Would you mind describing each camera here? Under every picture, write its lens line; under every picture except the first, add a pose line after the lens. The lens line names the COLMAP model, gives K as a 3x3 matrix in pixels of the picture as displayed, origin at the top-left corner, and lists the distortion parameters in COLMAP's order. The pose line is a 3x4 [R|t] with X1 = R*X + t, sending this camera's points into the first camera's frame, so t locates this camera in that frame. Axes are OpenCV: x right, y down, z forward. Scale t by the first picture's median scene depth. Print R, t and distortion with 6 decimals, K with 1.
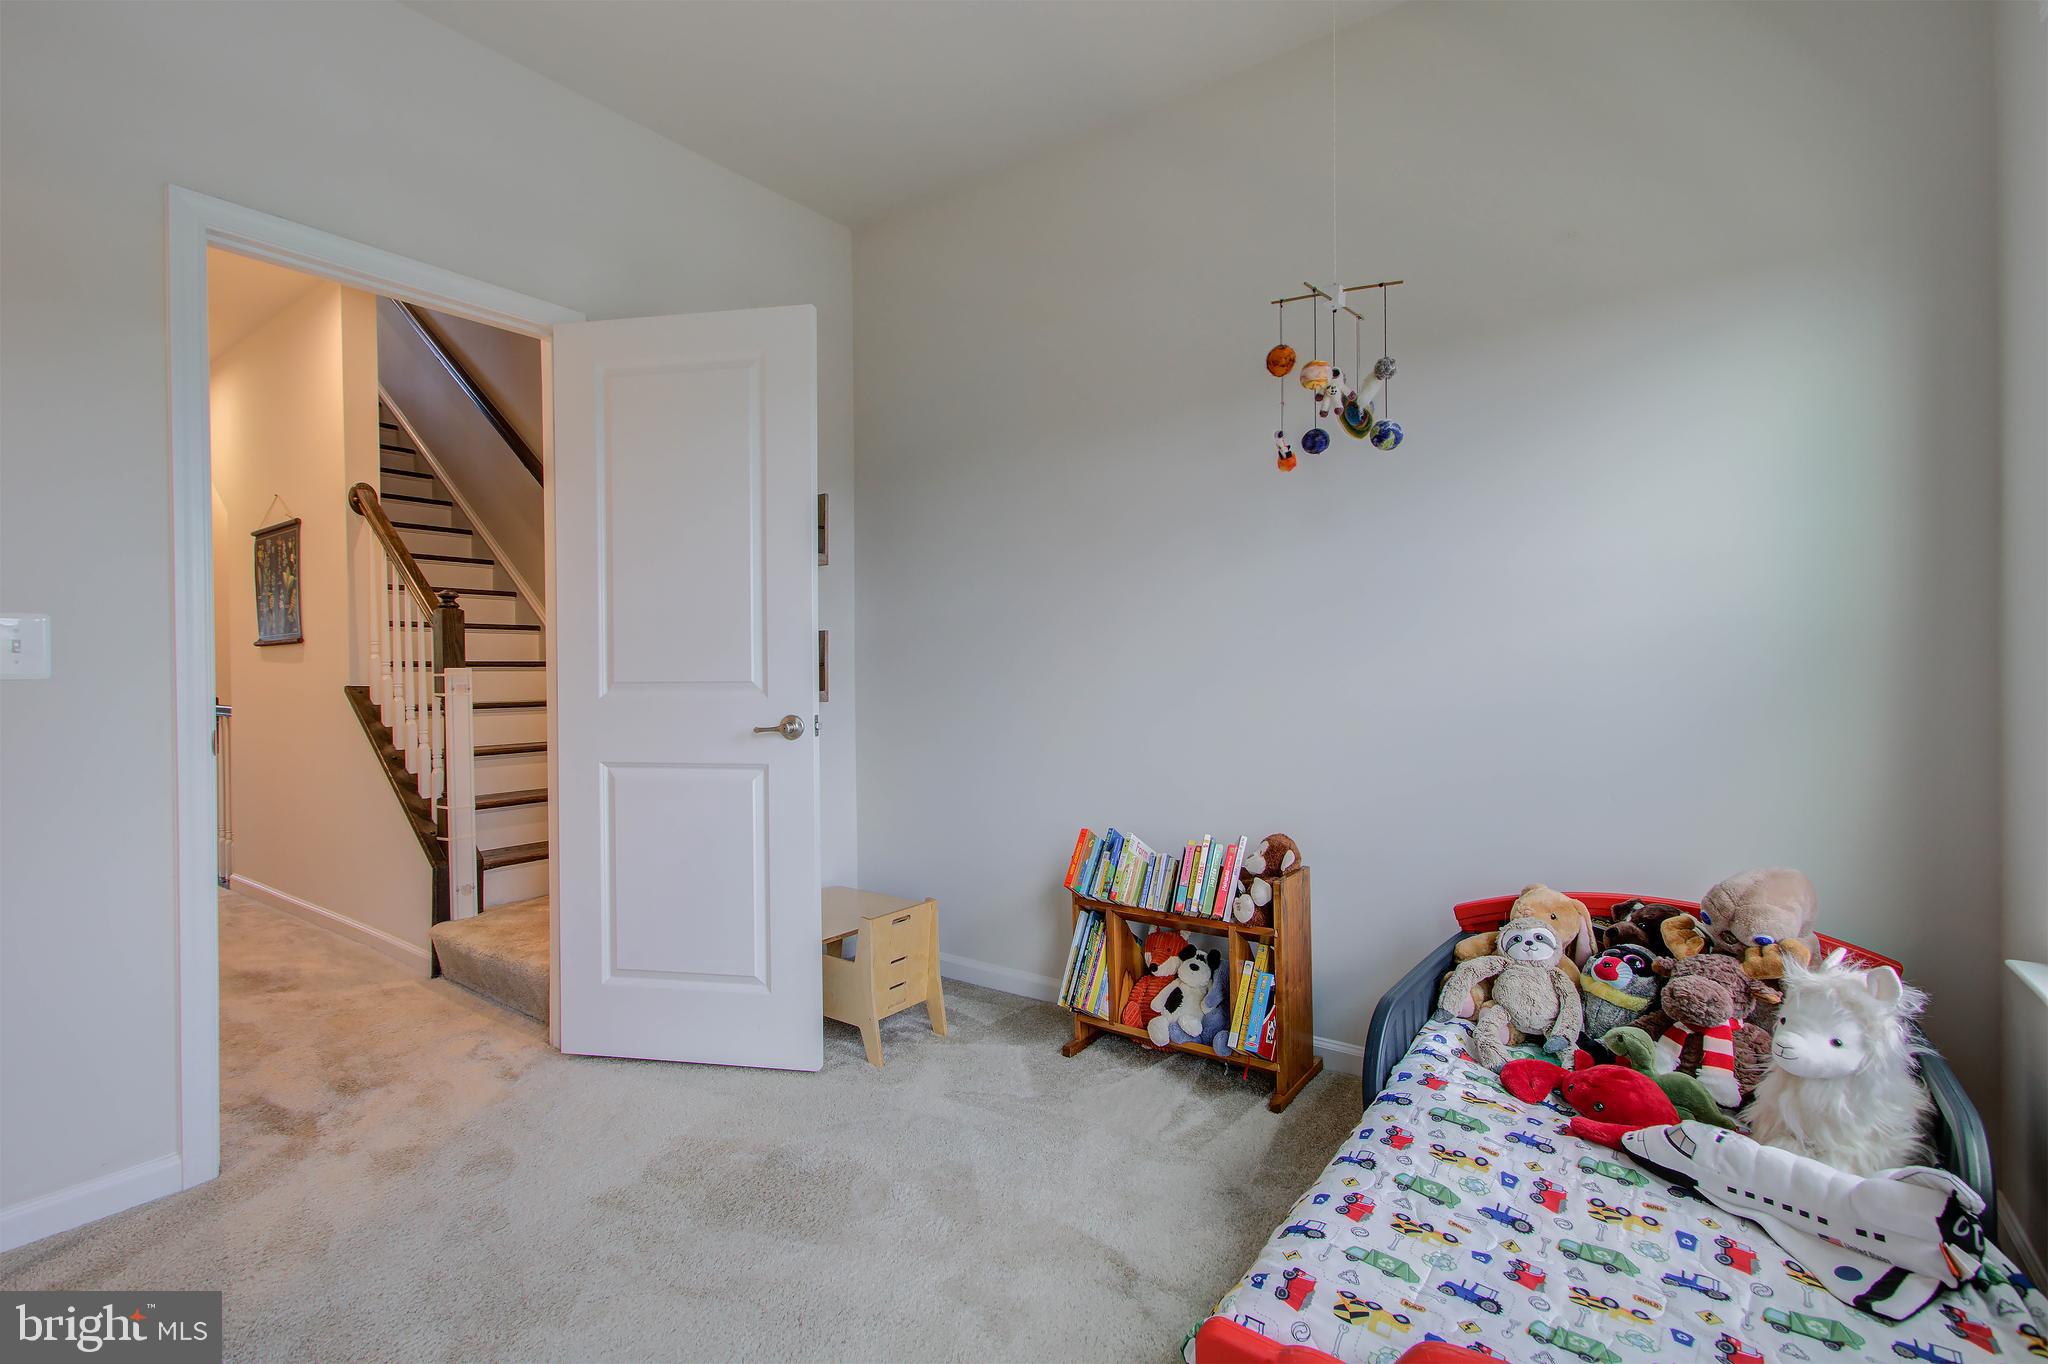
lens RADIAL K [[935.1, 0, 1024.0], [0, 935.1, 682.0], [0, 0, 1]] dist [-0.012440, 0.000502]
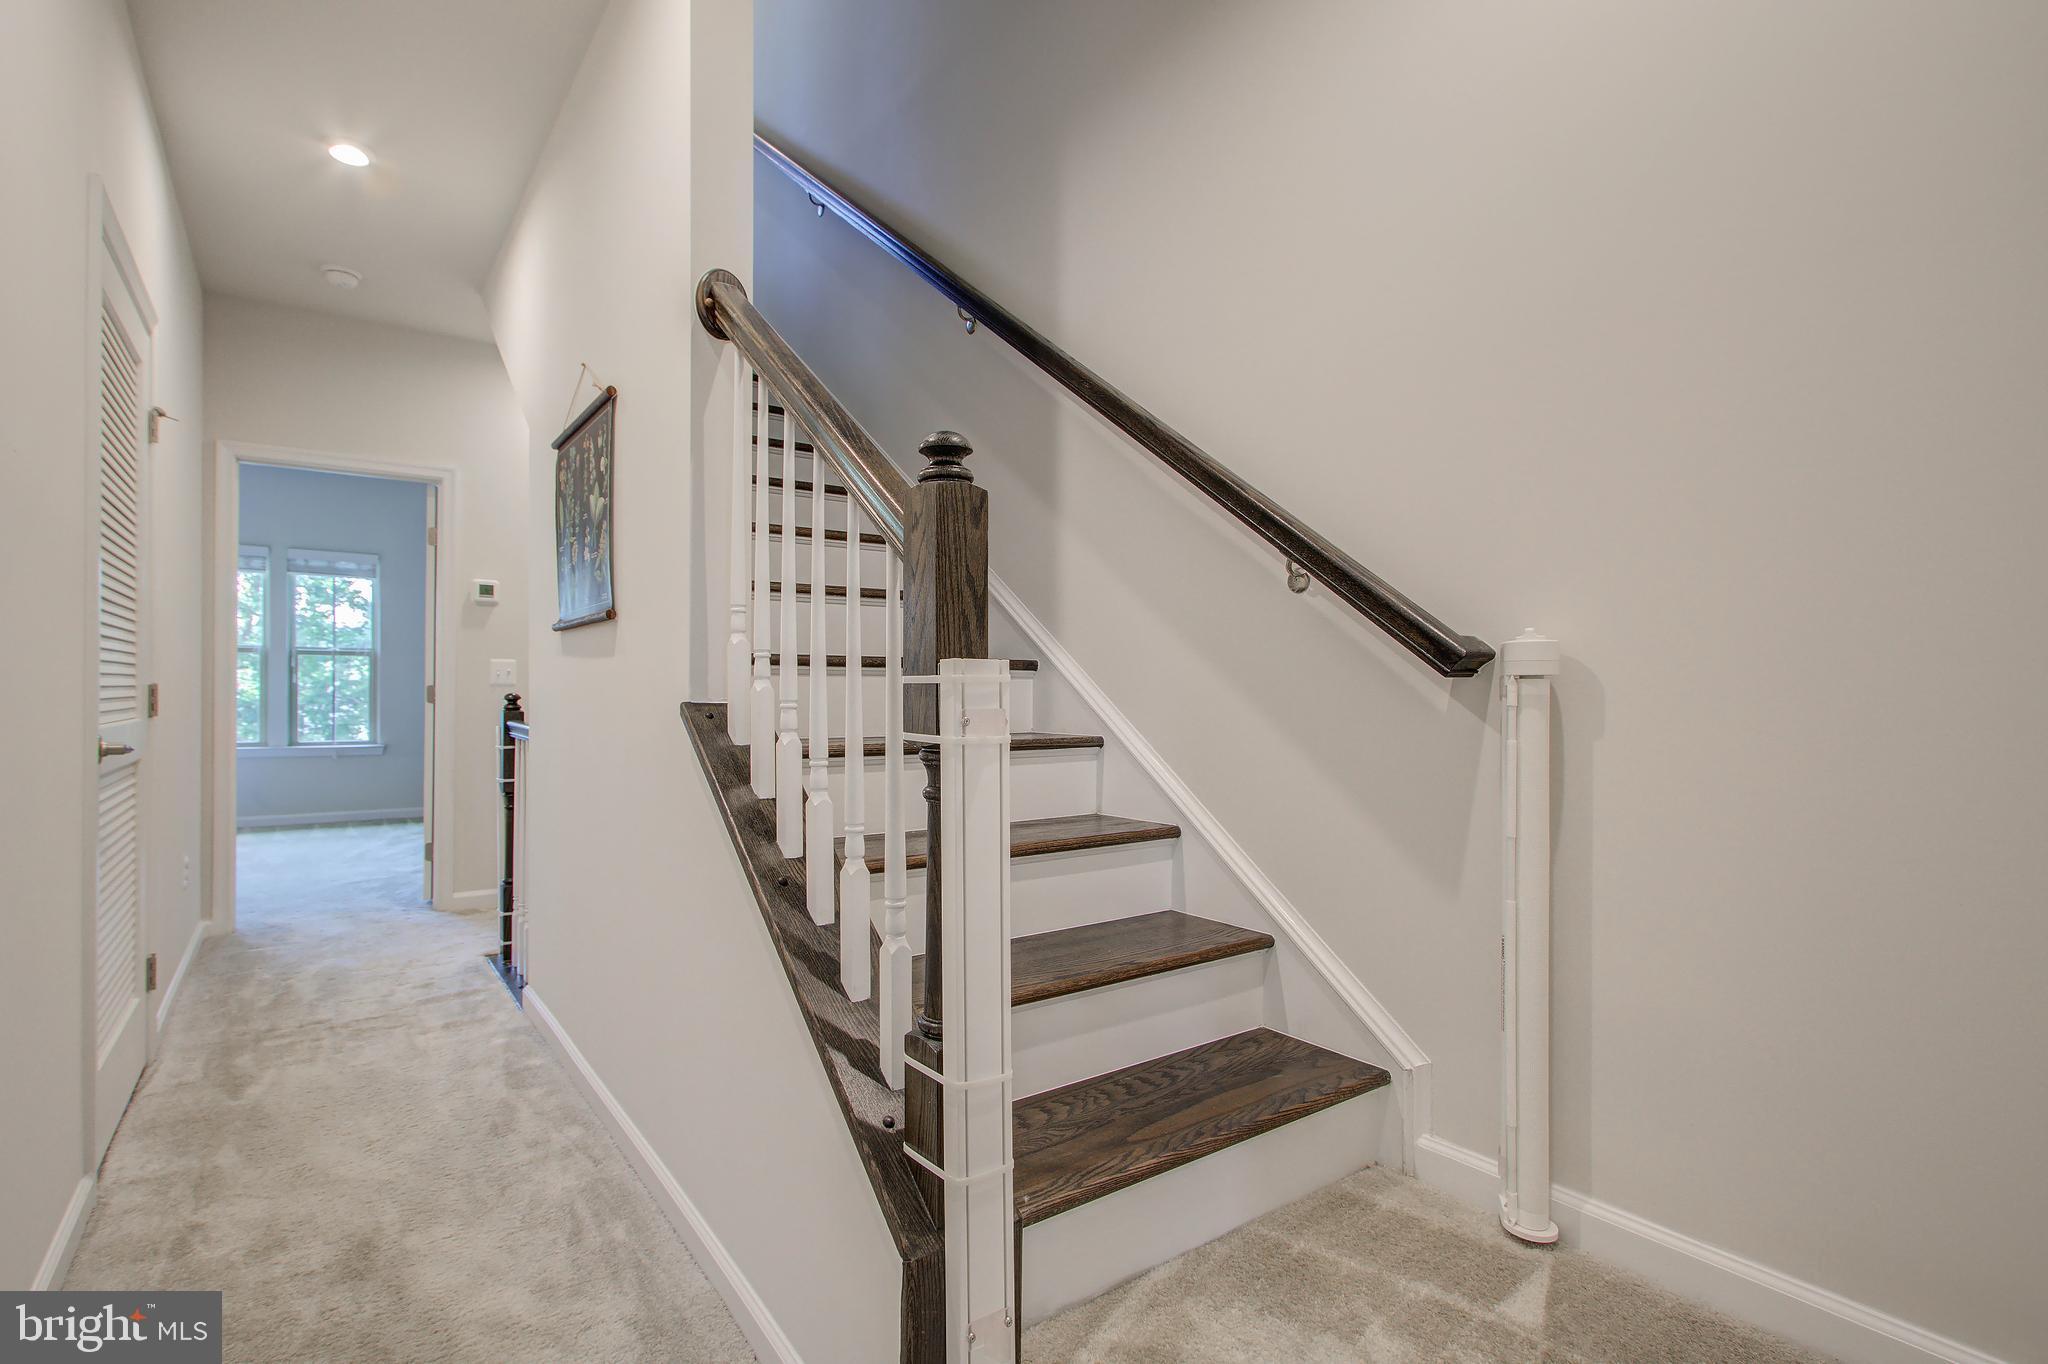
lens RADIAL K [[935.1, 0, 1024.0], [0, 935.1, 682.0], [0, 0, 1]] dist [-0.012440, 0.000502]
pose [[0.961814, 0.013803, -0.273355, -0.427264], [-0.018568, 0.999717, -0.014852, -0.001951], [0.273073, 0.019361, 0.961798, 0.581890]]
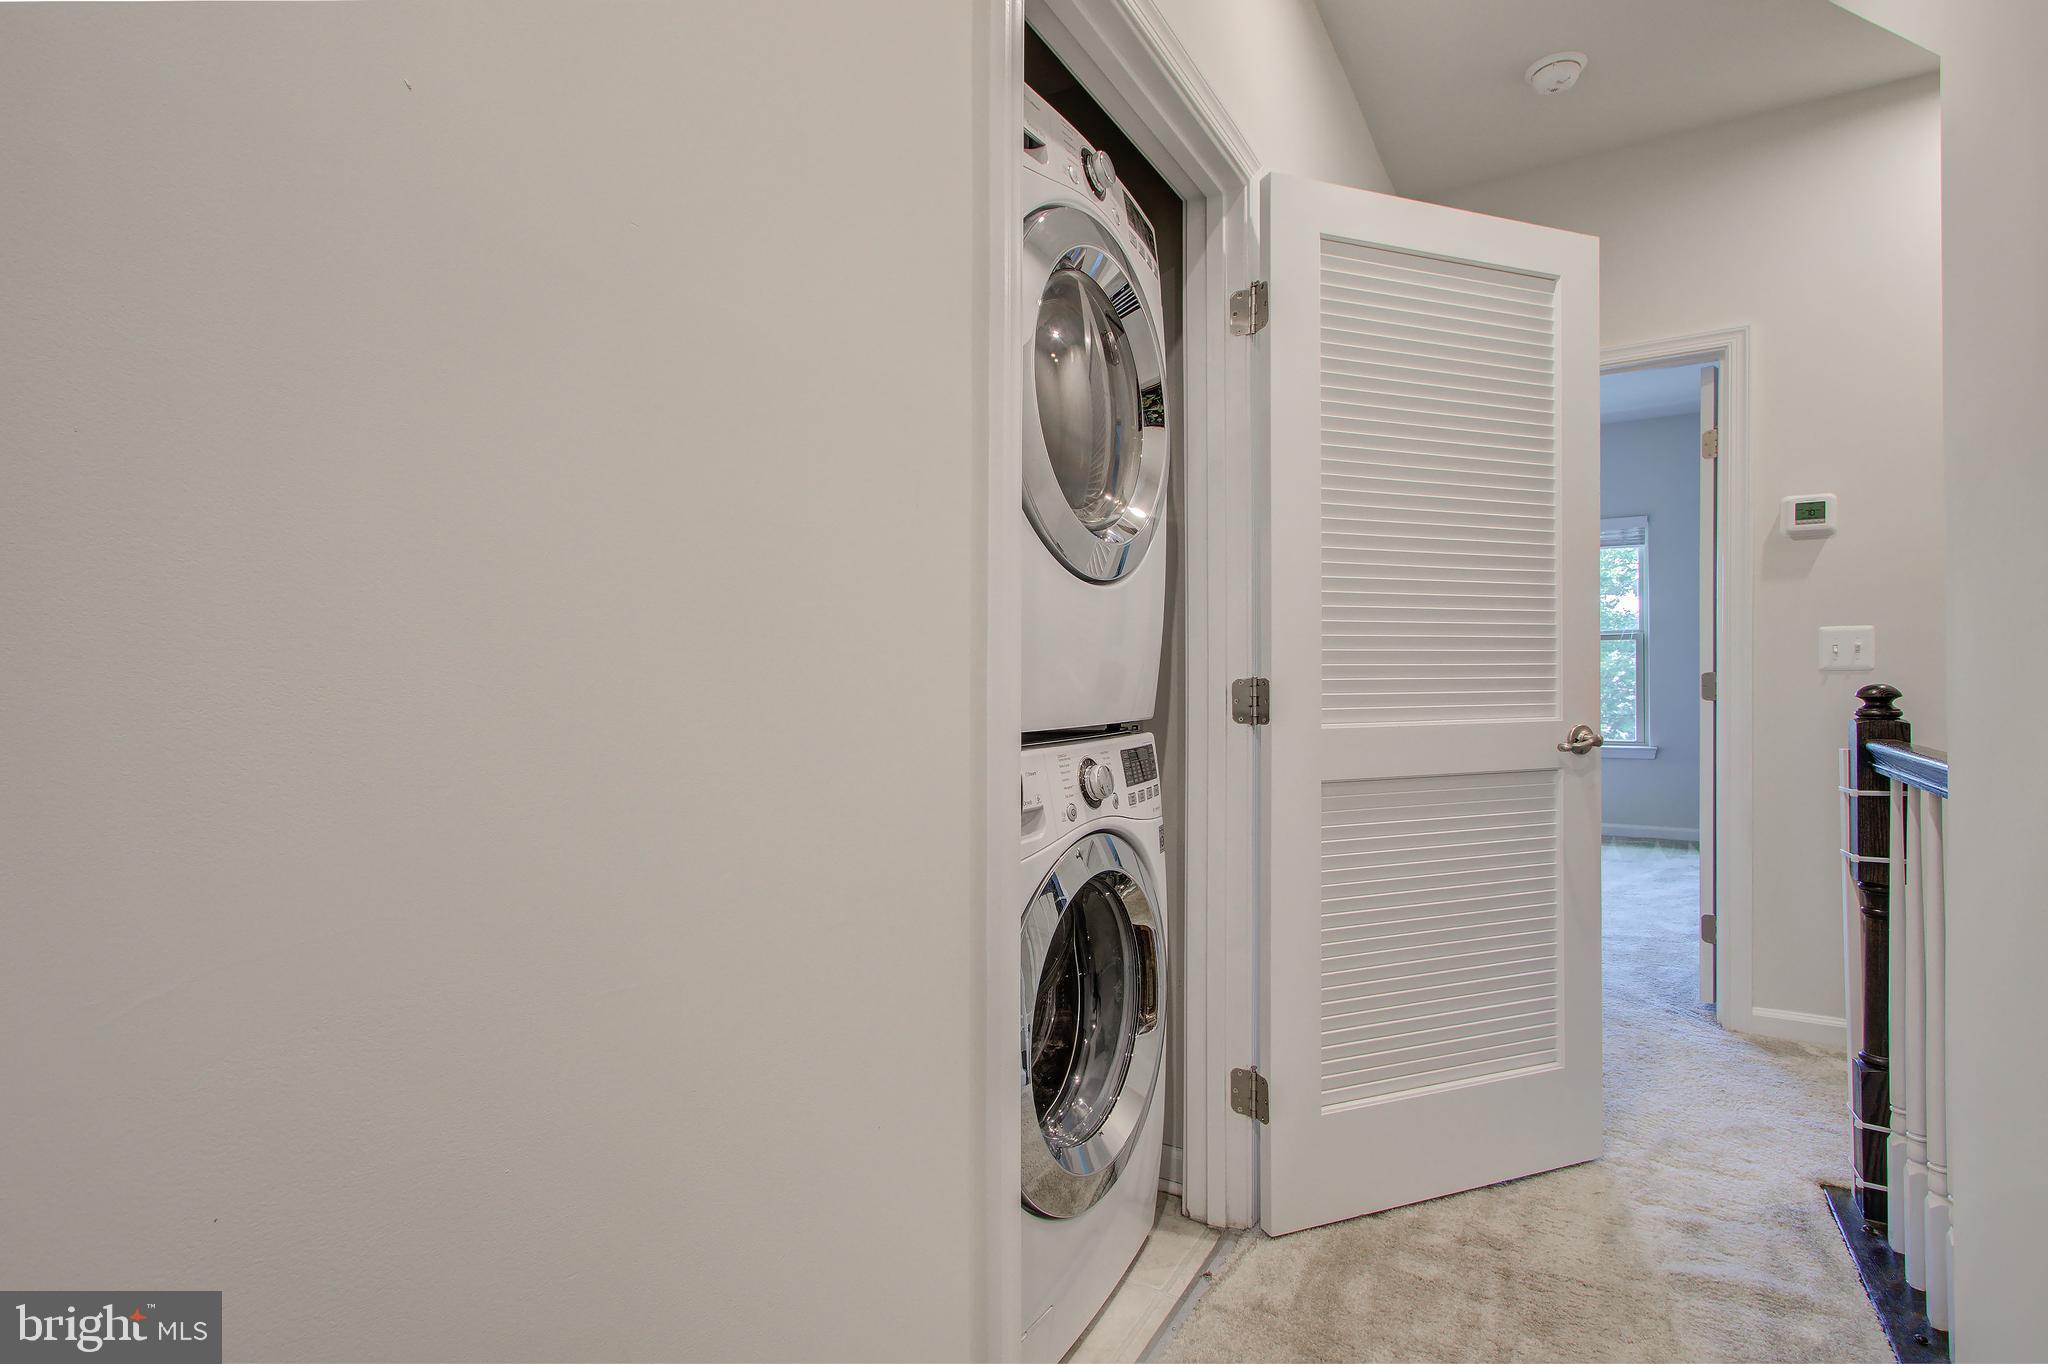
lens RADIAL K [[872.4, 0, 1018.7], [0, 872.4, 694.2], [0, 0, 1]] dist [0.015602, 0.000031]
pose [[0.046165, 0.024060, -0.998644, -0.622092], [0.000326, 0.999709, 0.024100, -0.001600], [0.998934, -0.001438, 0.046143, 0.766087]]
